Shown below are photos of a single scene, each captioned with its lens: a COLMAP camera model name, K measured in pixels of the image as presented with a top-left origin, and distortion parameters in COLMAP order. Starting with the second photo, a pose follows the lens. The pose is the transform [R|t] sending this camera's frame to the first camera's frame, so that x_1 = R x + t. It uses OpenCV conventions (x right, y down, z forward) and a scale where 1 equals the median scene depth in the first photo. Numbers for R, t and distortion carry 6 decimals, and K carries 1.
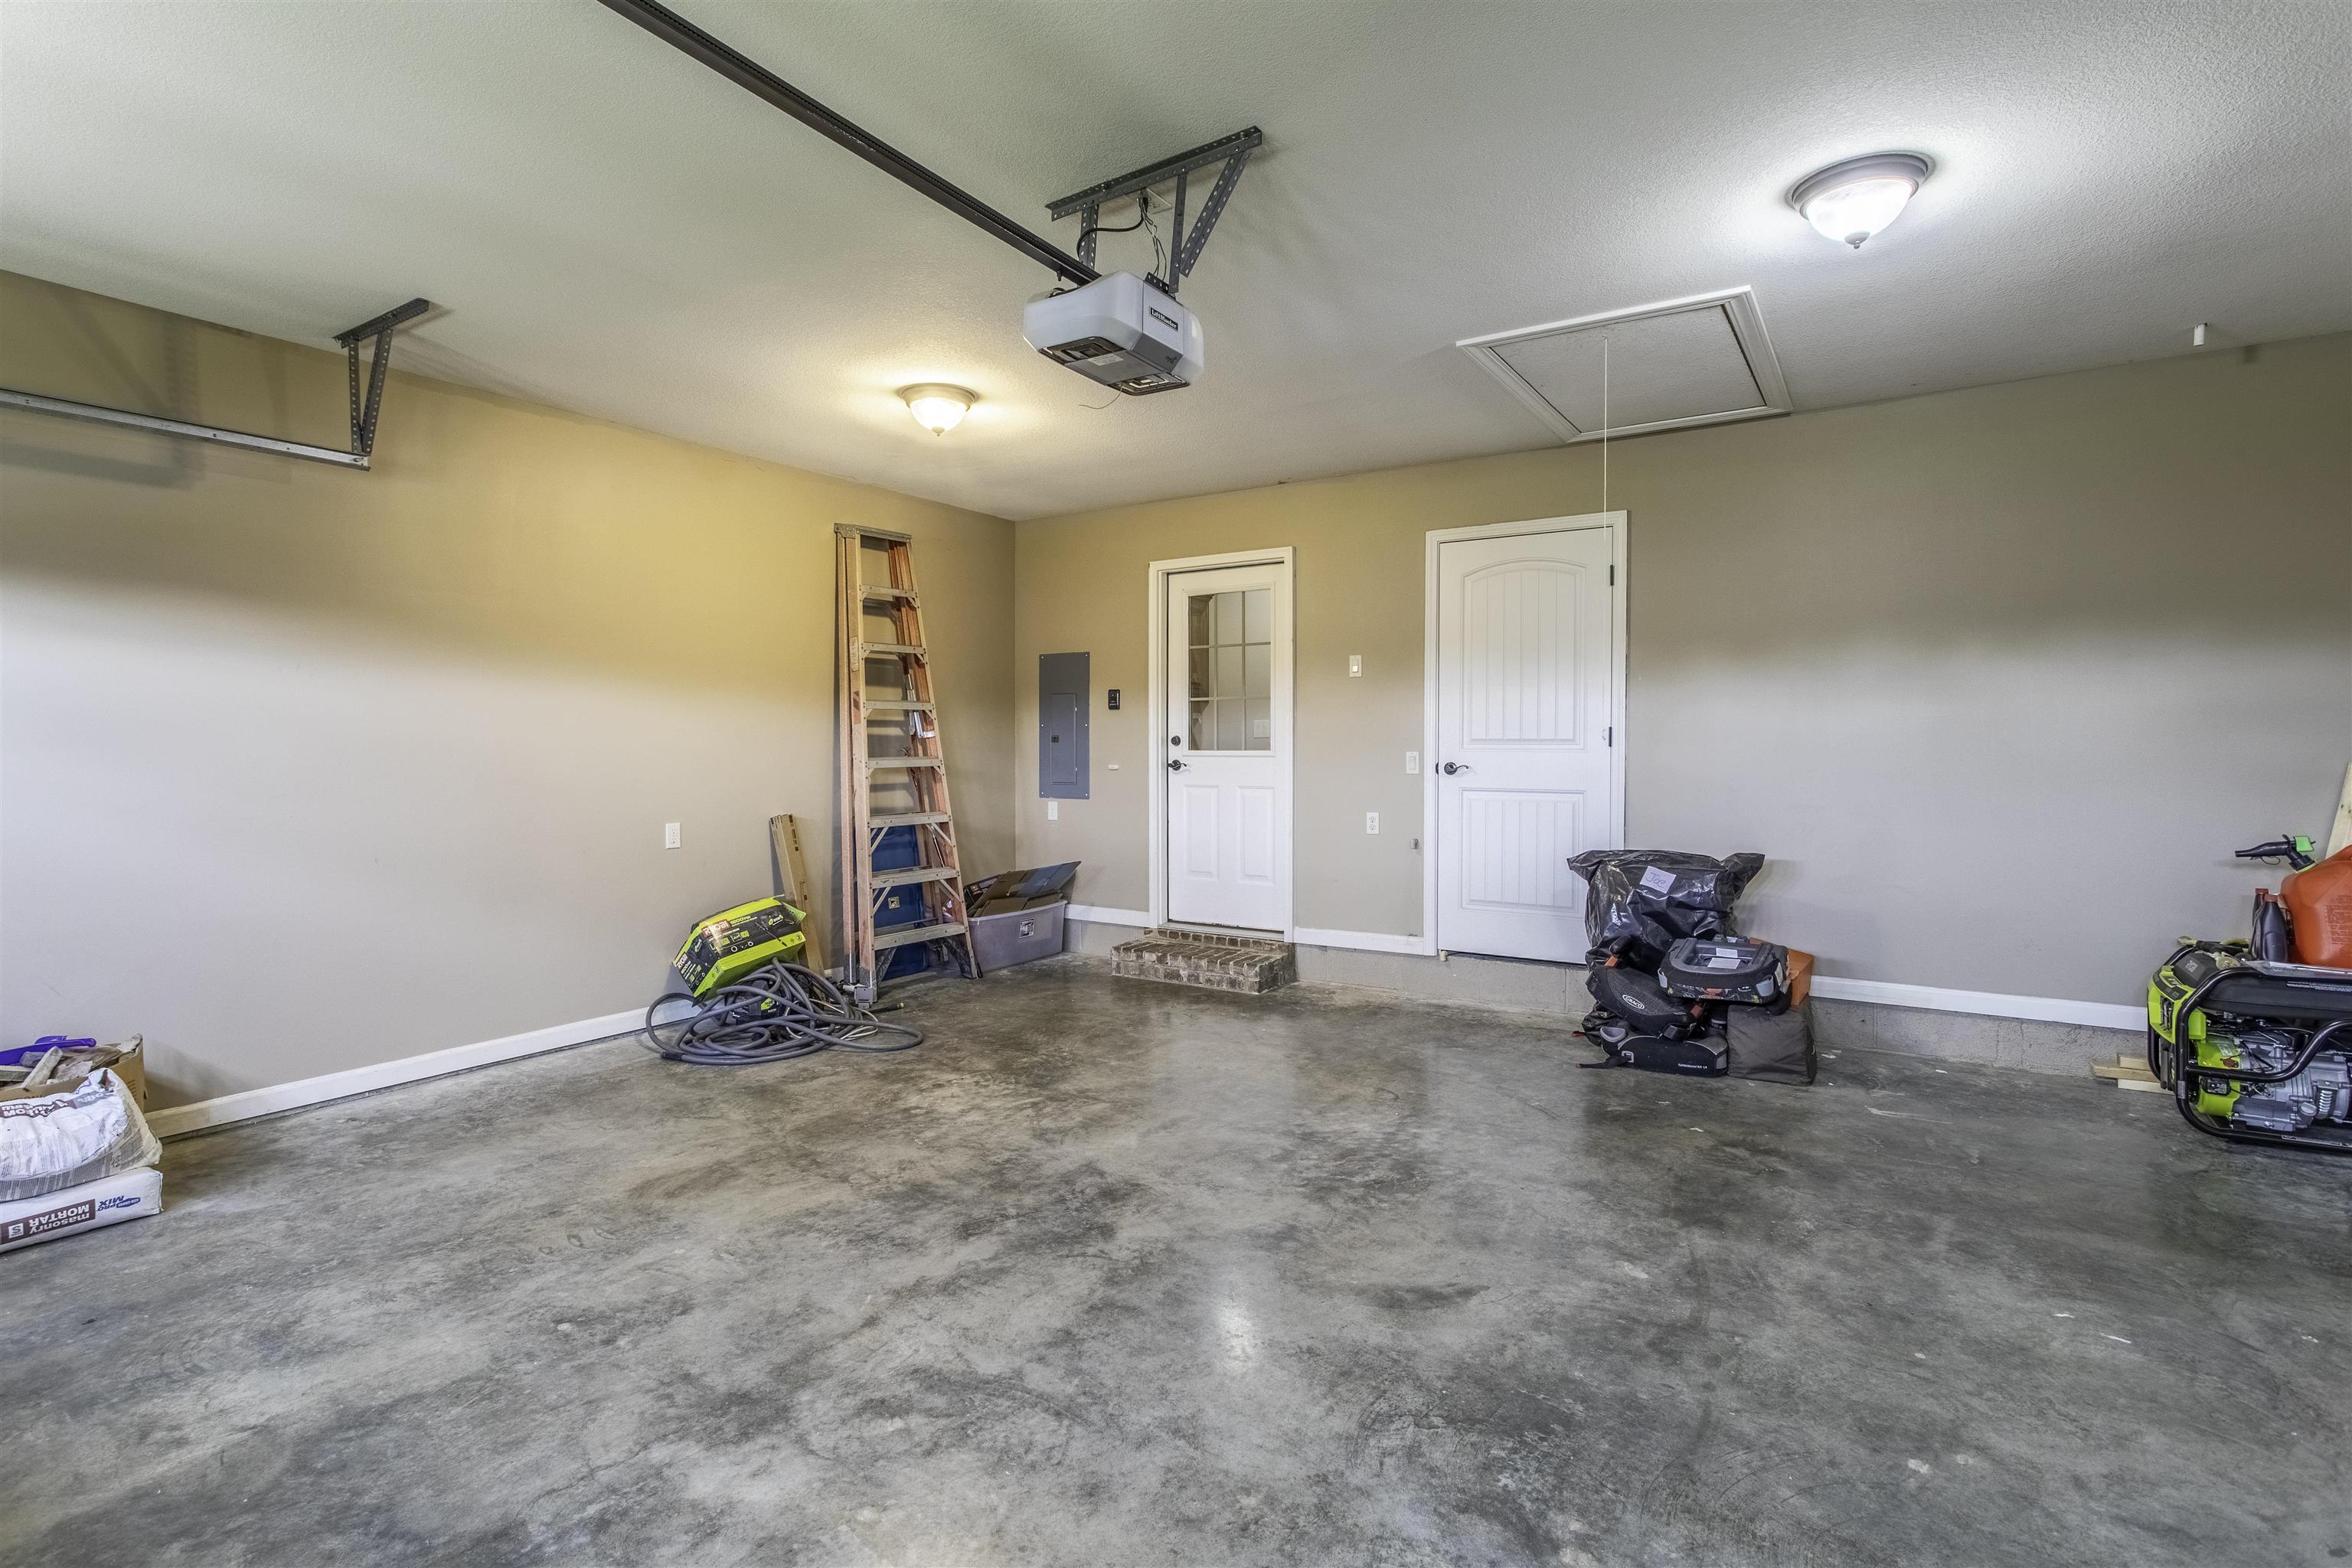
lens RADIAL K [[1109.5, 0, 1169.6], [0, 1109.5, 768.9], [0, 0, 1]] dist [0.007565, 0.000568]
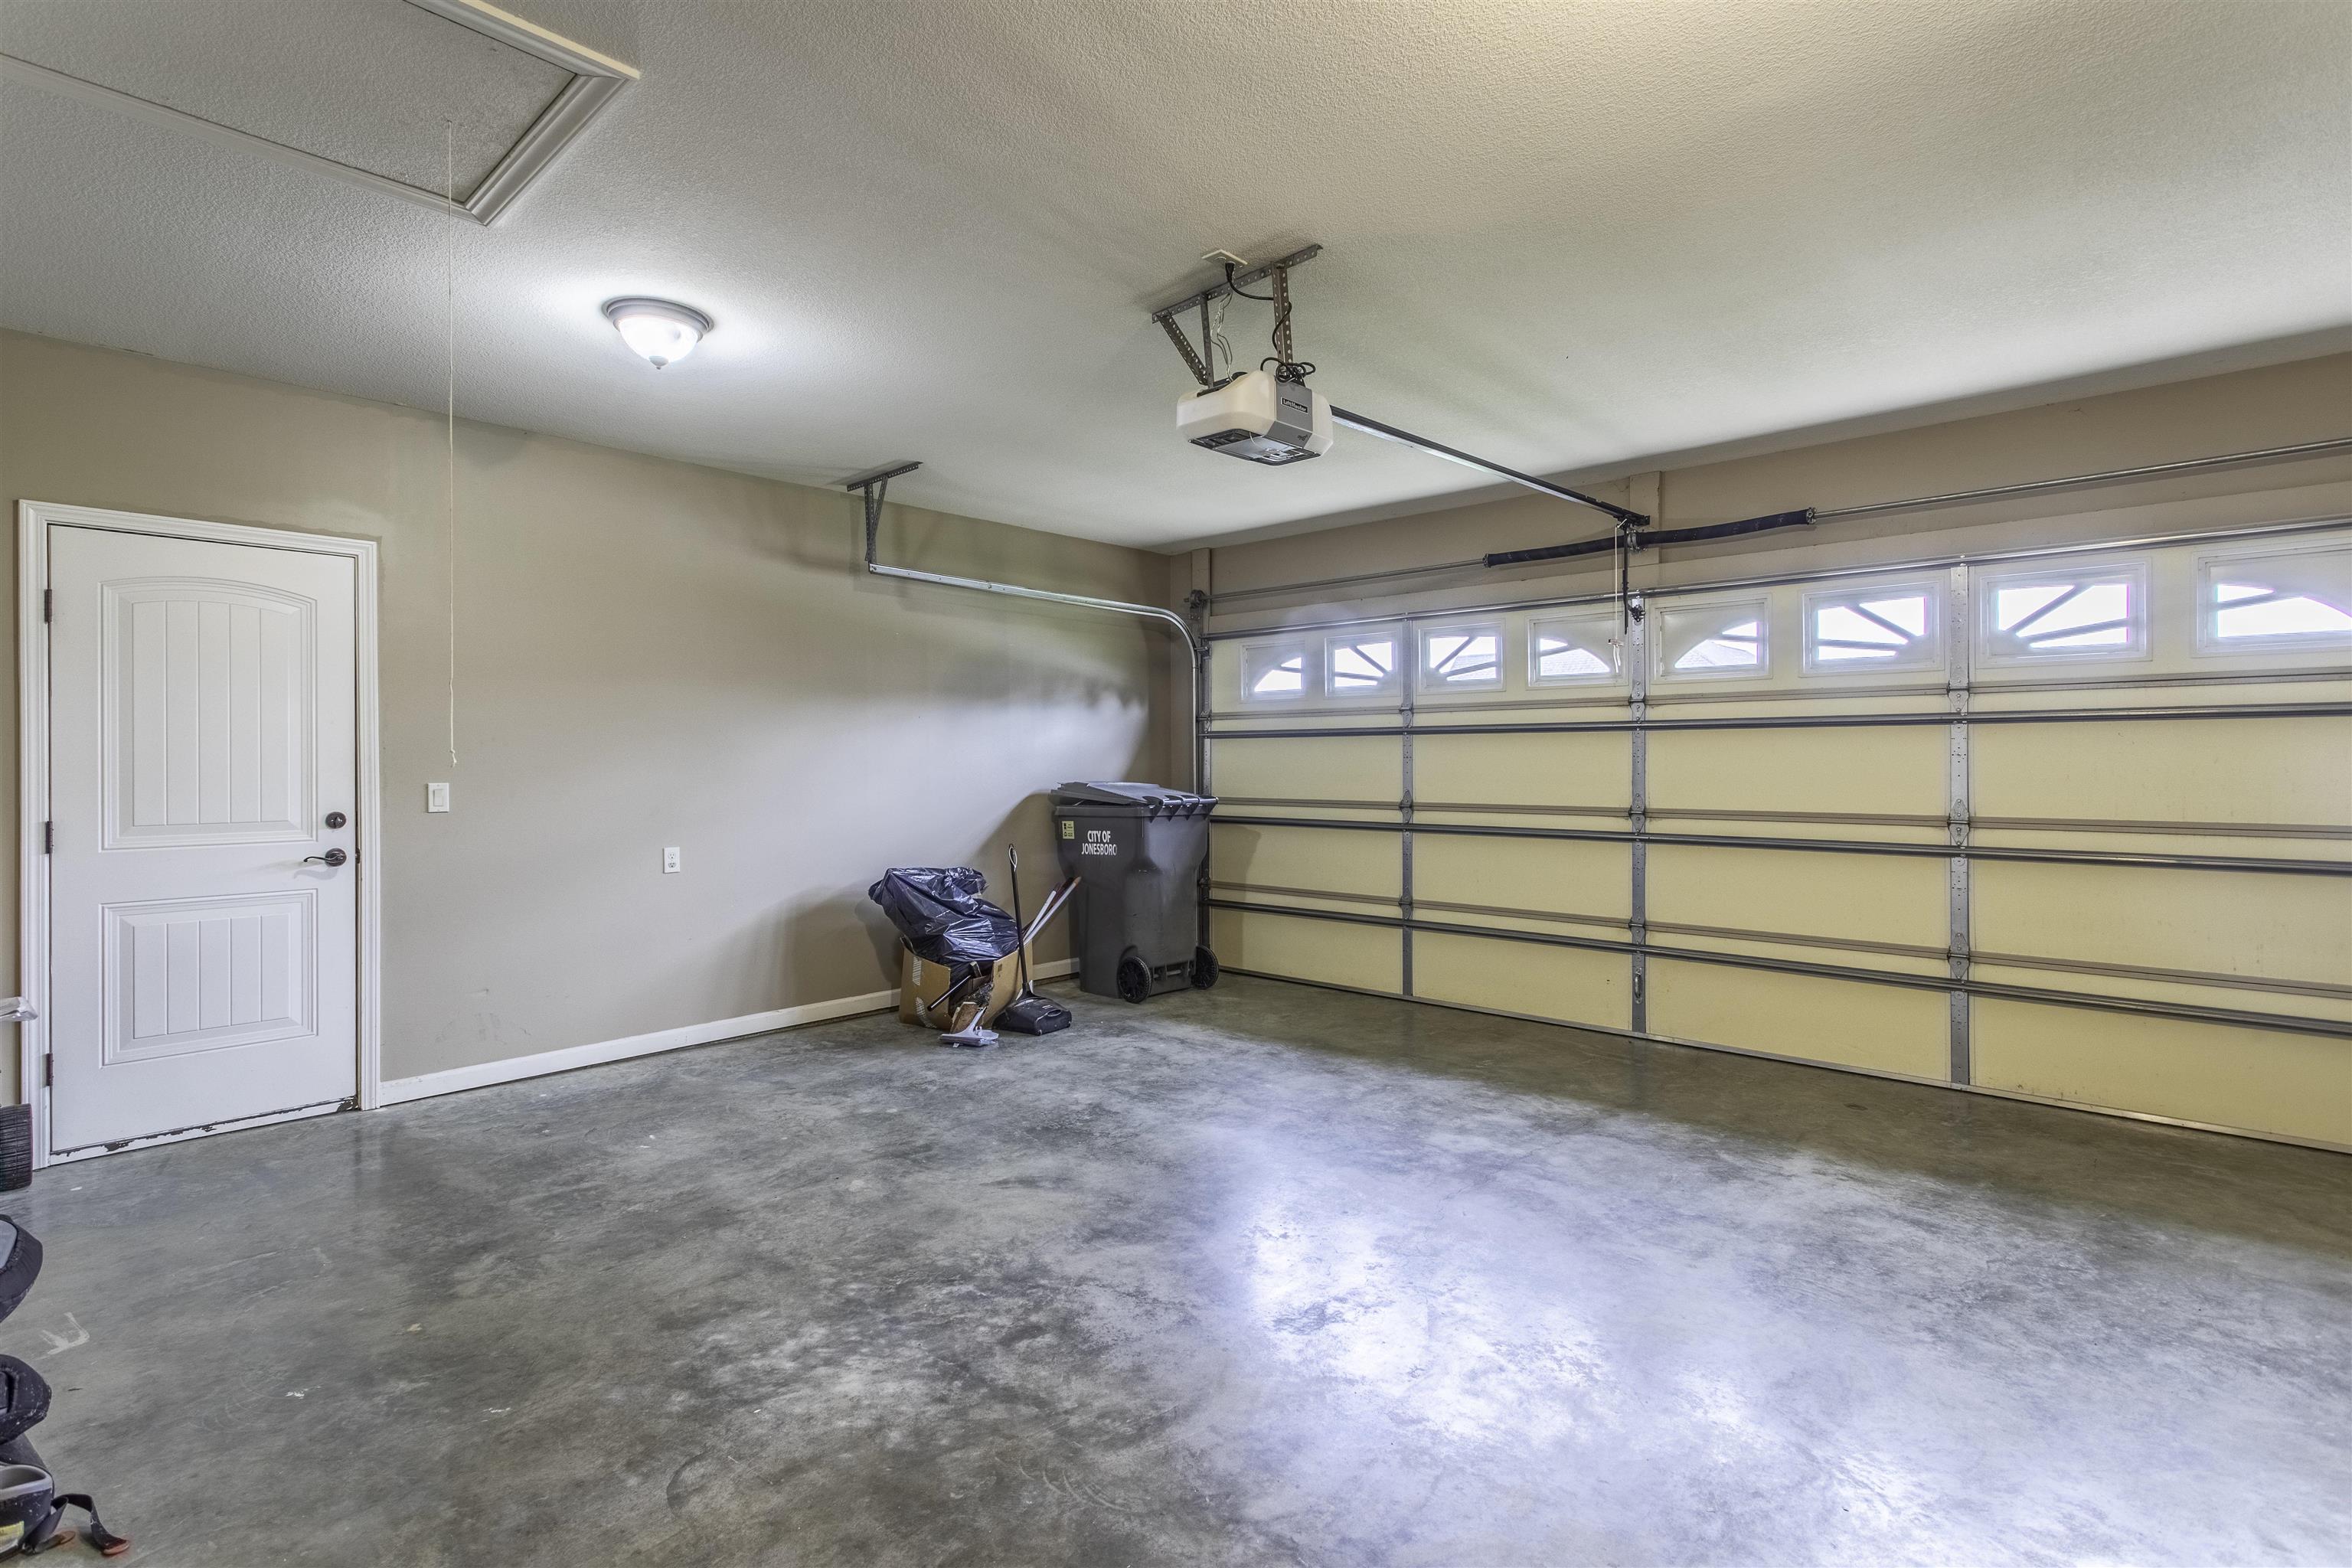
lens RADIAL K [[1109.5, 0, 1169.6], [0, 1109.5, 768.9], [0, 0, 1]] dist [0.007565, 0.000568]
pose [[-0.985193, 0.005090, 0.171375, -0.152949], [0.009733, 0.999608, 0.026267, -0.053104], [-0.171174, 0.027546, -0.984856, 2.143071]]
